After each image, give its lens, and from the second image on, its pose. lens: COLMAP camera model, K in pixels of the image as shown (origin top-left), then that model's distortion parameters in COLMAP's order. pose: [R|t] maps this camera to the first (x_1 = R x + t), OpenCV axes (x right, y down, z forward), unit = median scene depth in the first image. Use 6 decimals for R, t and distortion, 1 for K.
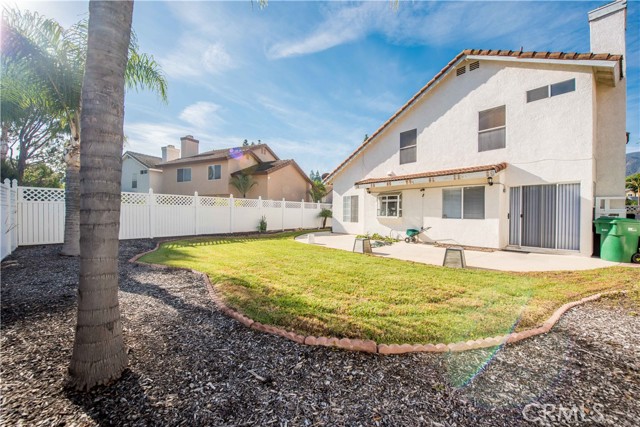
lens RADIAL K [[259.6, 0, 317.1], [0, 259.6, 215.5], [0, 0, 1]] dist [-0.015611, -0.002174]
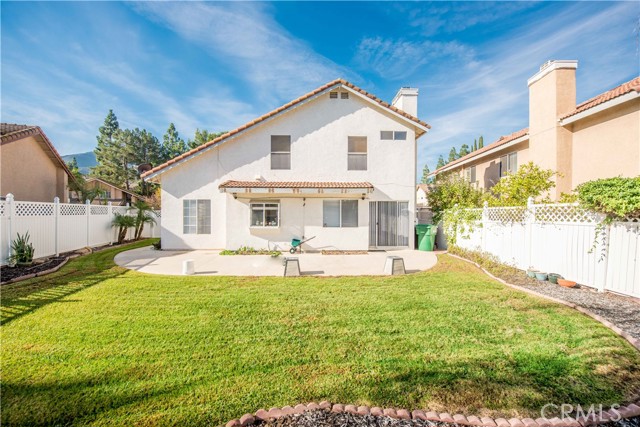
lens RADIAL K [[259.6, 0, 324.8], [0, 259.6, 216.6], [0, 0, 1]] dist [-0.015611, -0.002174]
pose [[0.593919, -0.018467, 0.804313, -0.358697], [0.009124, 0.999827, 0.016219, -0.047423], [-0.804473, -0.002294, 0.593984, 0.335507]]
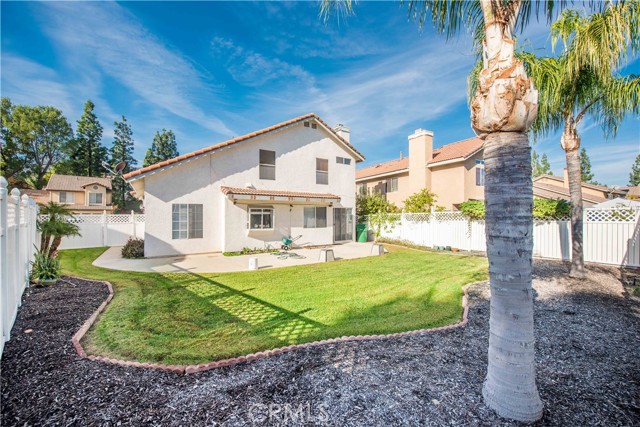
lens RADIAL K [[259.6, 0, 322.3], [0, 259.6, 214.1], [0, 0, 1]] dist [-0.015611, -0.002174]
pose [[0.066162, 0.000841, 0.997809, -0.819186], [0.011690, 0.999930, -0.001618, -0.055472], [-0.997740, 0.011772, 0.066147, 0.770808]]
